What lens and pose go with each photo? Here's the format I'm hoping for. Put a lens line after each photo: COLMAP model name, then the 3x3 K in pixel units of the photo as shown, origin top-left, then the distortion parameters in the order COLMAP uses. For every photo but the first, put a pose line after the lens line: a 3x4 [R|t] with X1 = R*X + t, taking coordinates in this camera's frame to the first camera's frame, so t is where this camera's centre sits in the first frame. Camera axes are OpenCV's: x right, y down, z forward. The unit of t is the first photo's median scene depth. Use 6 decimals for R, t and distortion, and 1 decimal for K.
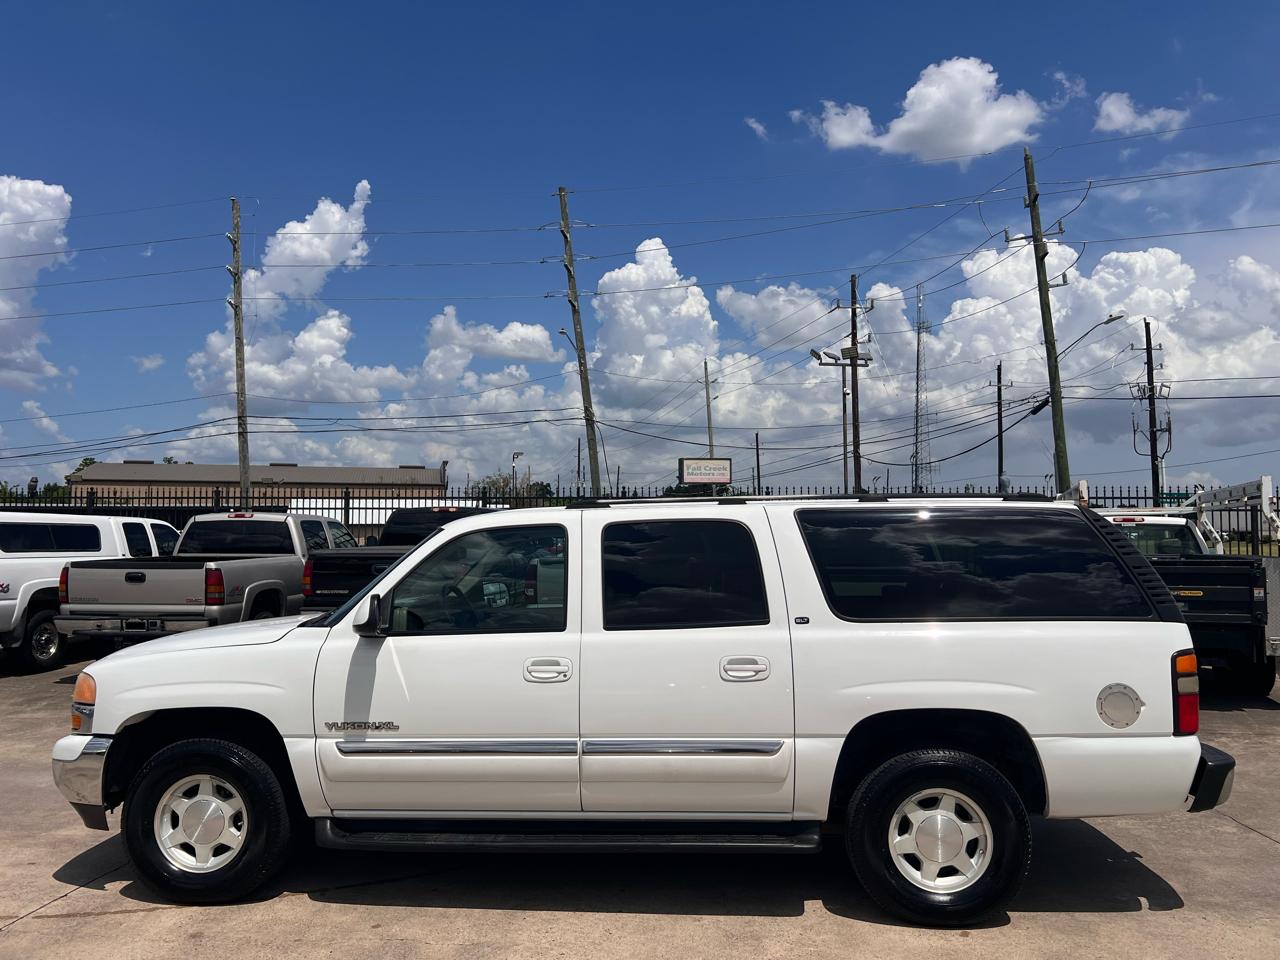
lens RADIAL K [[972.7, 0, 639.1], [0, 972.7, 491.4], [0, 0, 1]] dist [0.049479, -0.057918]
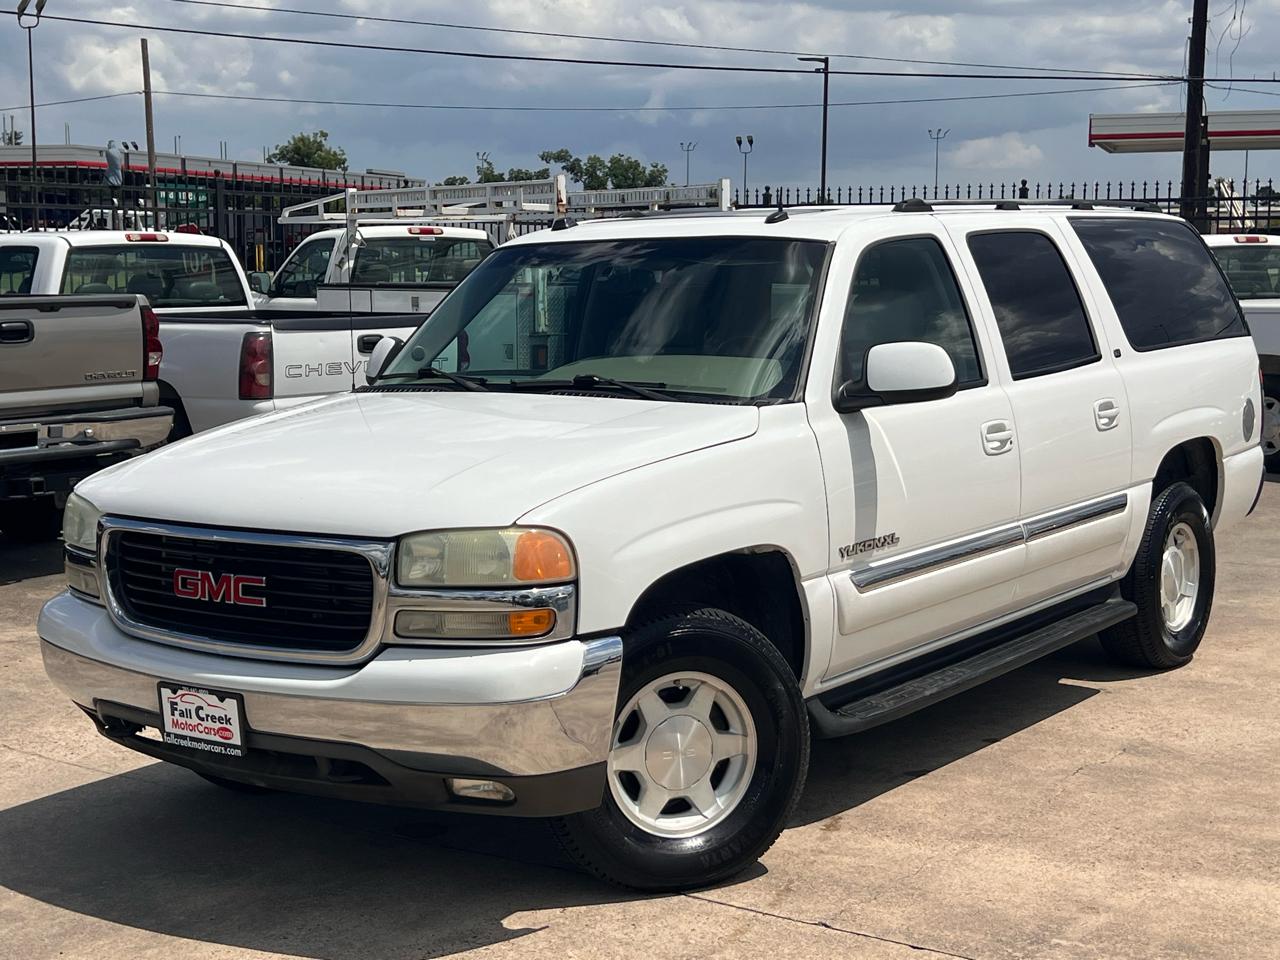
lens RADIAL K [[1917.0, 0, 643.4], [0, 1917.0, 517.6], [0, 0, 1]] dist [0.083233, 0.000000]
pose [[0.519061, -0.114543, 0.847027, -1.431966], [-0.039273, 0.986737, 0.157503, 0.025790], [-0.853834, -0.115018, 0.507679, 0.477430]]
